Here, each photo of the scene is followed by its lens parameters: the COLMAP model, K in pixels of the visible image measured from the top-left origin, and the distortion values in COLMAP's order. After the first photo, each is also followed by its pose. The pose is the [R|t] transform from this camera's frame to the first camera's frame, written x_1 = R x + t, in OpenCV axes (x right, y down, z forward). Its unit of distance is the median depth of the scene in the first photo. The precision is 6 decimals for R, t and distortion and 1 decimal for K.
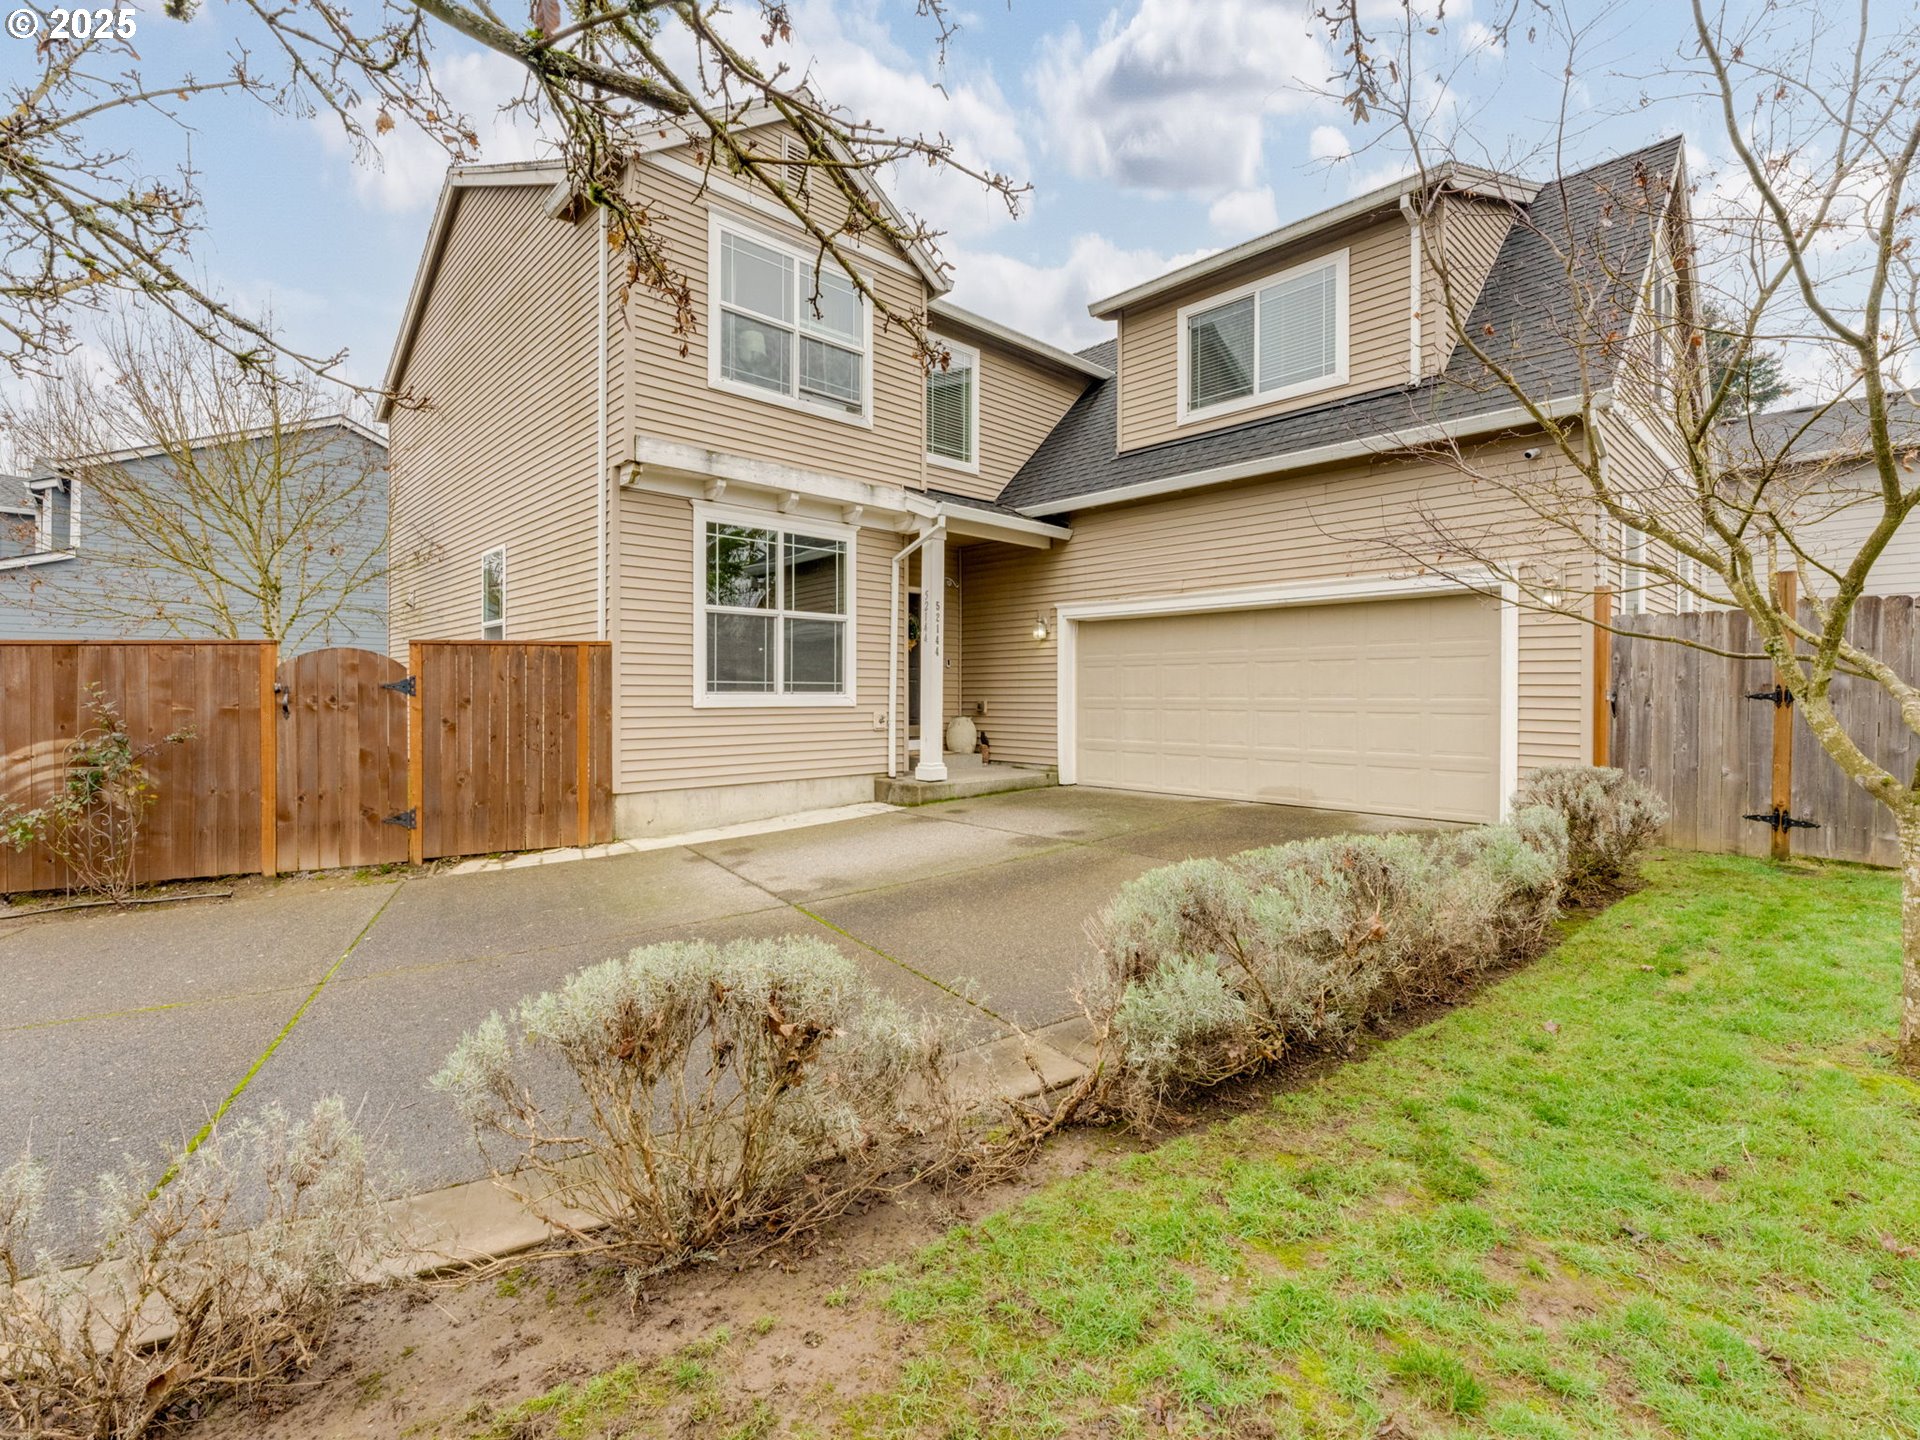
lens RADIAL K [[863.4, 0, 949.5], [0, 863.4, 703.2], [0, 0, 1]] dist [0.000116, 0.001872]
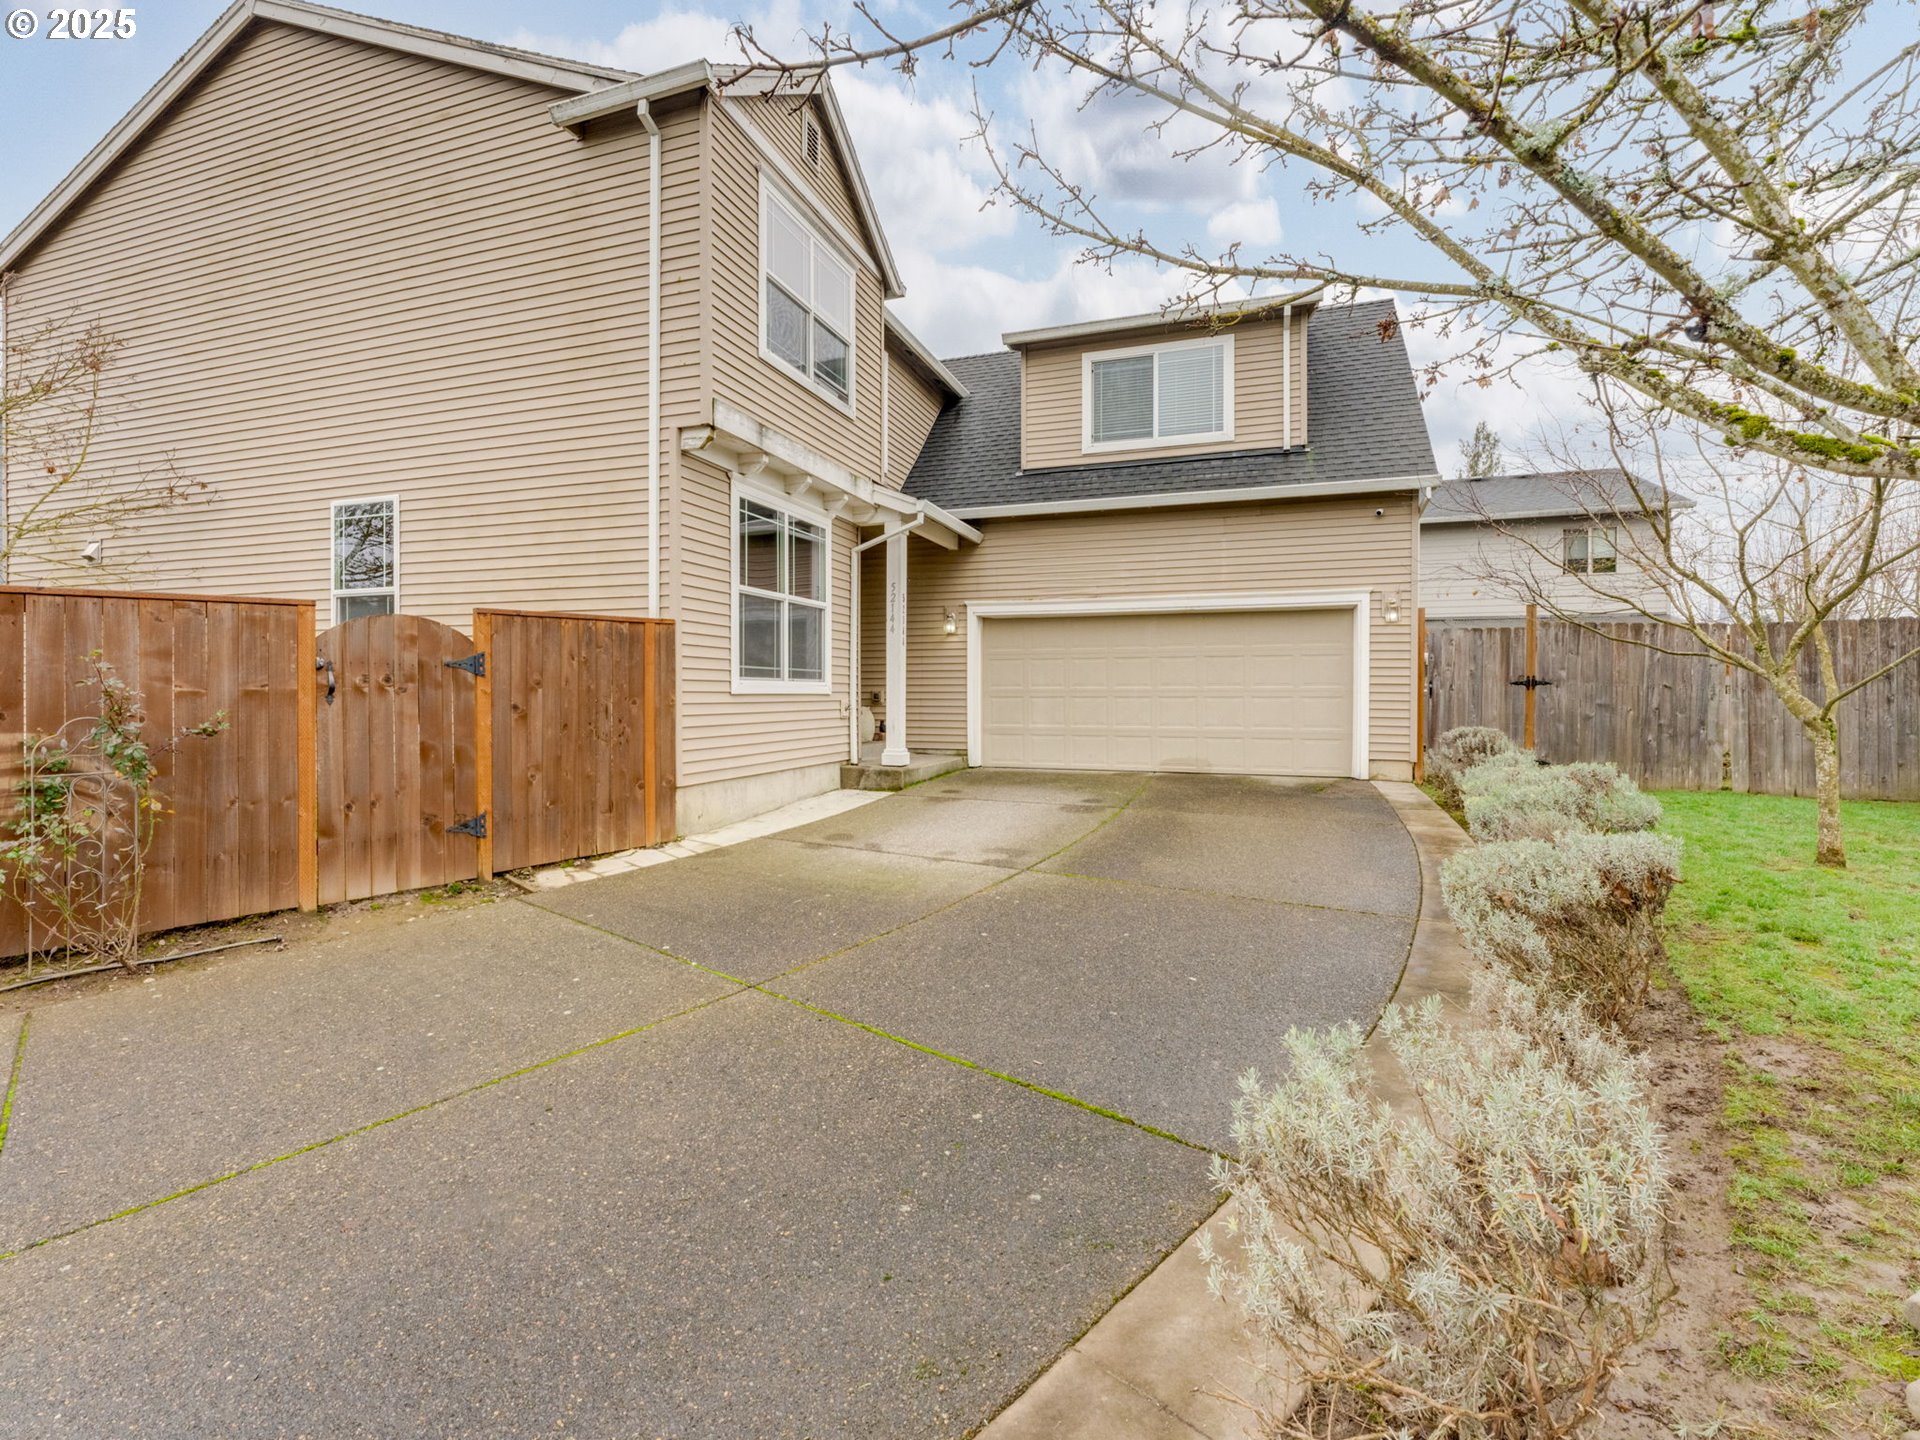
lens RADIAL K [[863.4, 0, 949.5], [0, 863.4, 703.2], [0, 0, 1]] dist [0.000116, 0.001872]
pose [[0.889934, -0.005083, 0.456060, -0.506521], [0.004973, 0.999987, 0.001442, 0.015356], [-0.456061, 0.000985, 0.889948, 0.054066]]
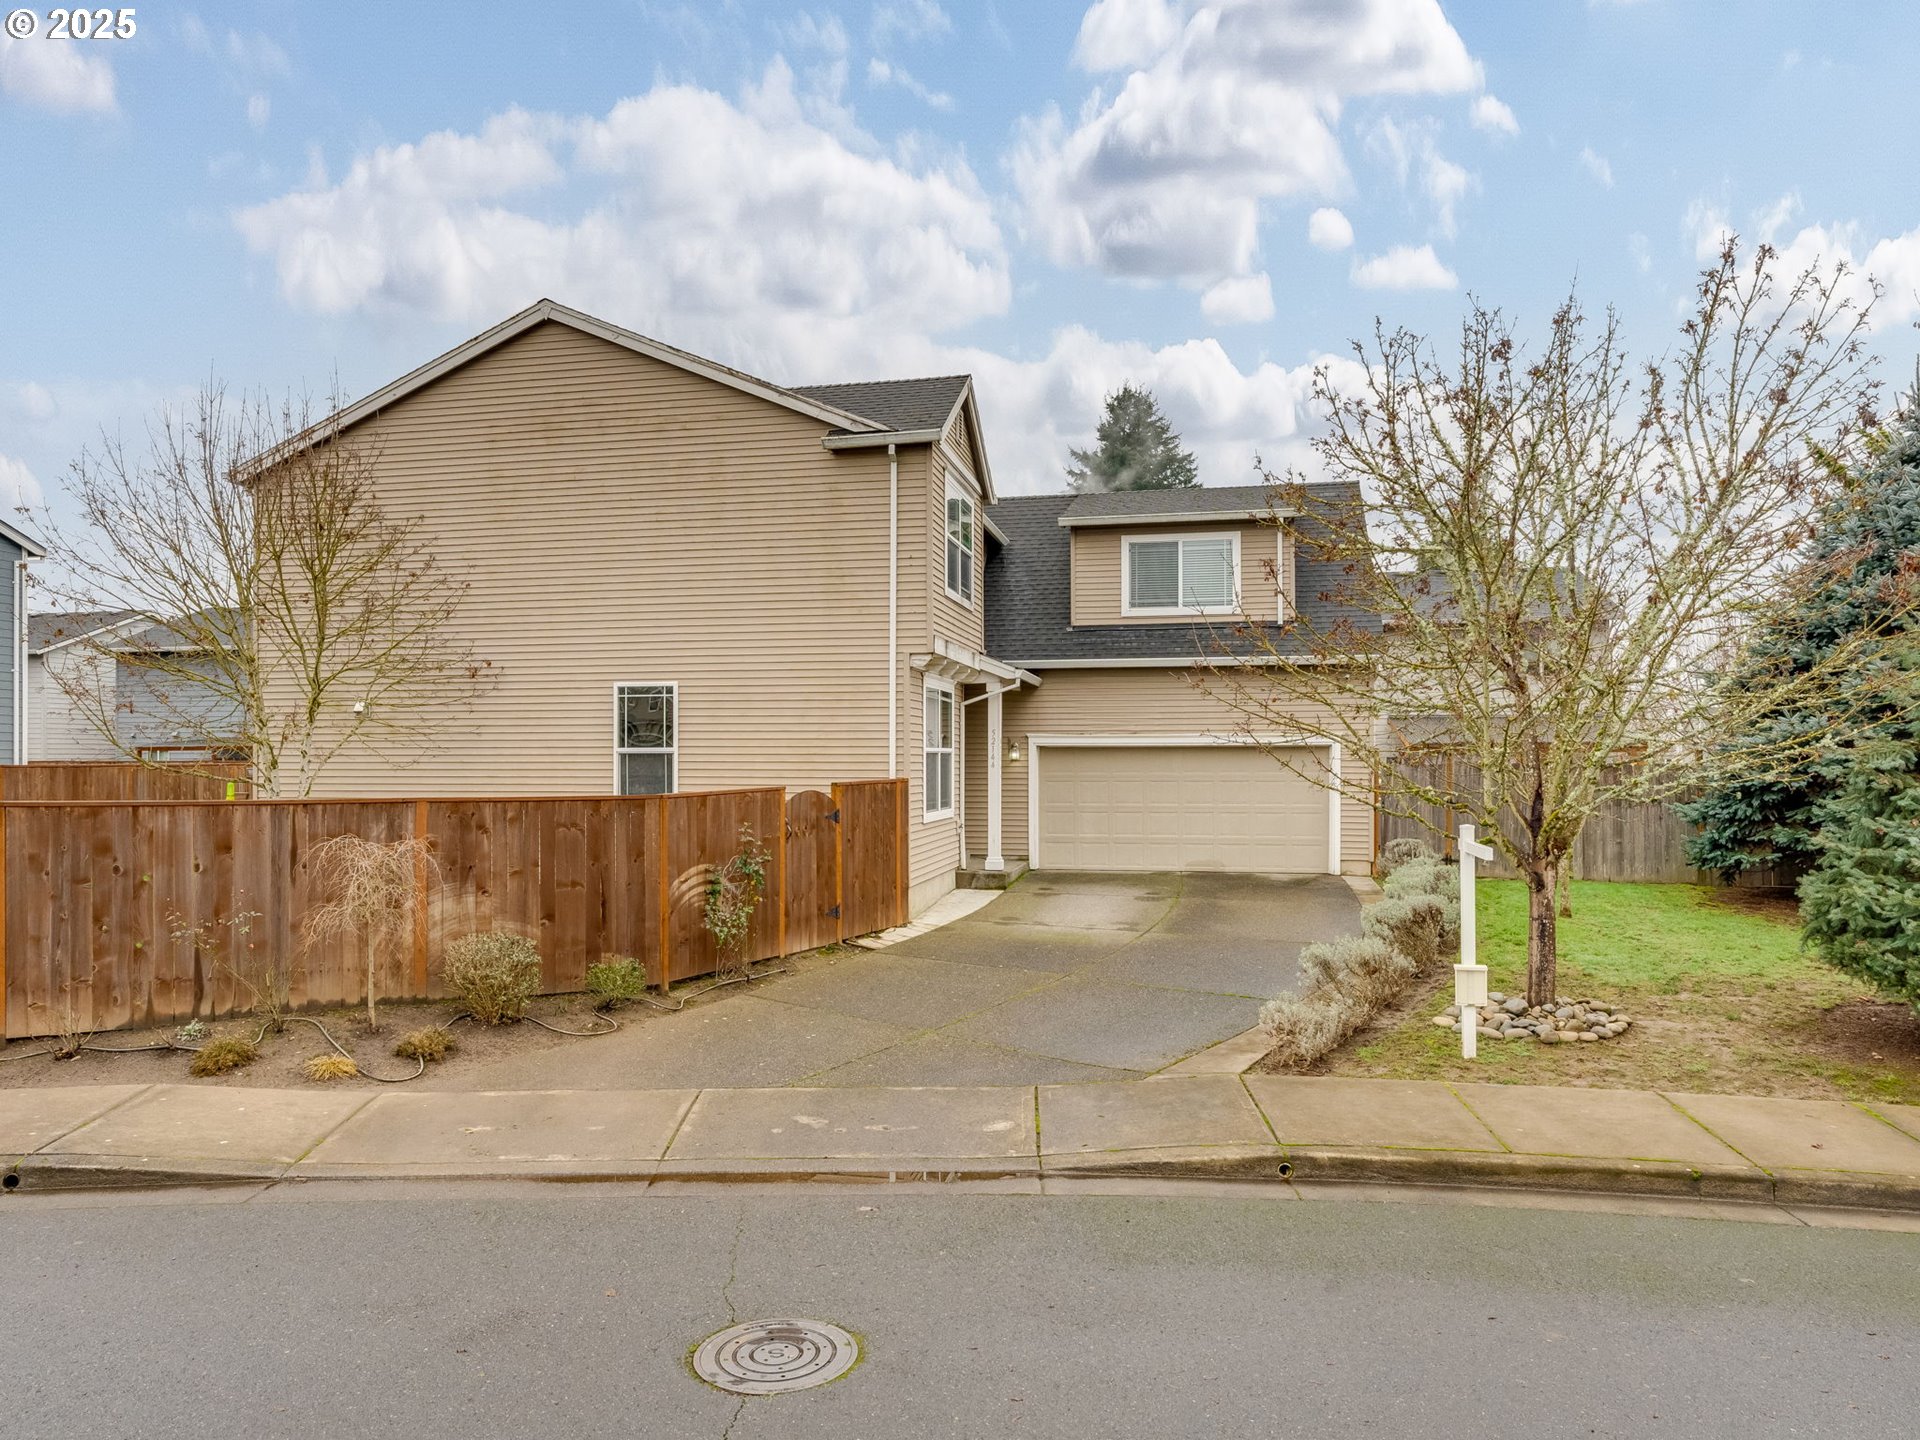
lens RADIAL K [[1210.4, 0, 961.0], [0, 1210.4, 773.6], [0, 0, 1]] dist [0.000154, 0.001521]
pose [[0.816429, -0.008848, 0.577378, -1.333842], [0.009083, 0.999956, 0.002480, -0.076392], [-0.577374, 0.003219, 0.816473, -0.588990]]
